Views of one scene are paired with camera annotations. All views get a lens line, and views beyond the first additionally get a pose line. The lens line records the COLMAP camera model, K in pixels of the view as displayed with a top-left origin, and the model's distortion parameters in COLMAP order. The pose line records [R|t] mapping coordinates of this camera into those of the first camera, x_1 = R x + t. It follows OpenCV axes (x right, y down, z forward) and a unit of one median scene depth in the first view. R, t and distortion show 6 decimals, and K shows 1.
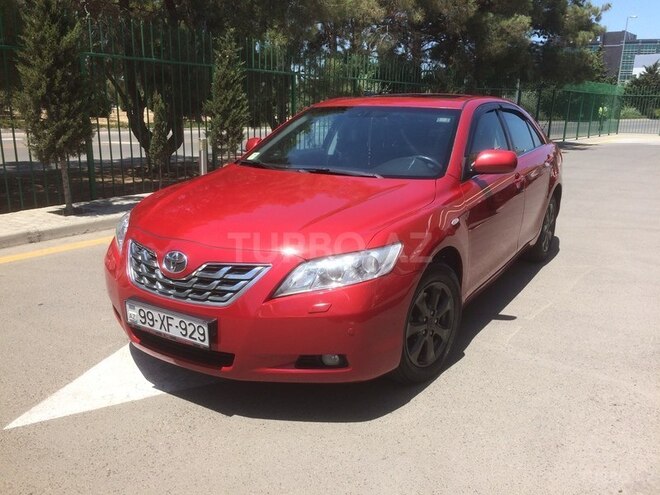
lens RADIAL K [[592.9, 0, 330.0], [0, 592.9, 247.5], [0, 0, 1]] dist [0.036383, -0.003583]
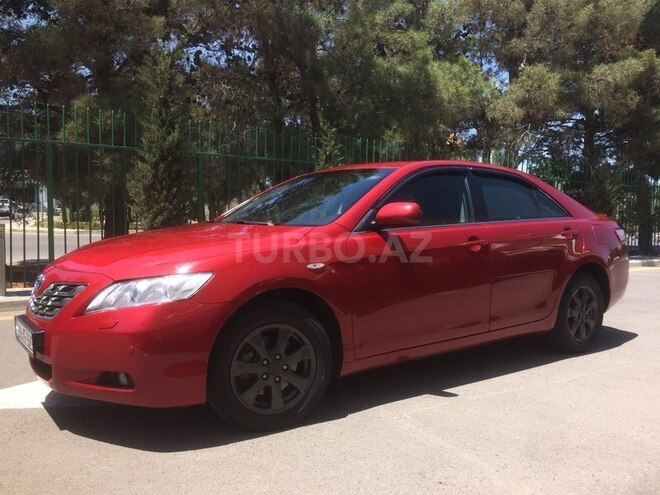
lens RADIAL K [[592.9, 0, 330.0], [0, 592.9, 247.5], [0, 0, 1]] dist [0.036383, -0.003583]
pose [[0.924846, 0.016388, -0.379989, 0.325327], [-0.089164, 0.980572, -0.174725, 0.051378], [0.369743, 0.195475, 0.908339, 0.066174]]
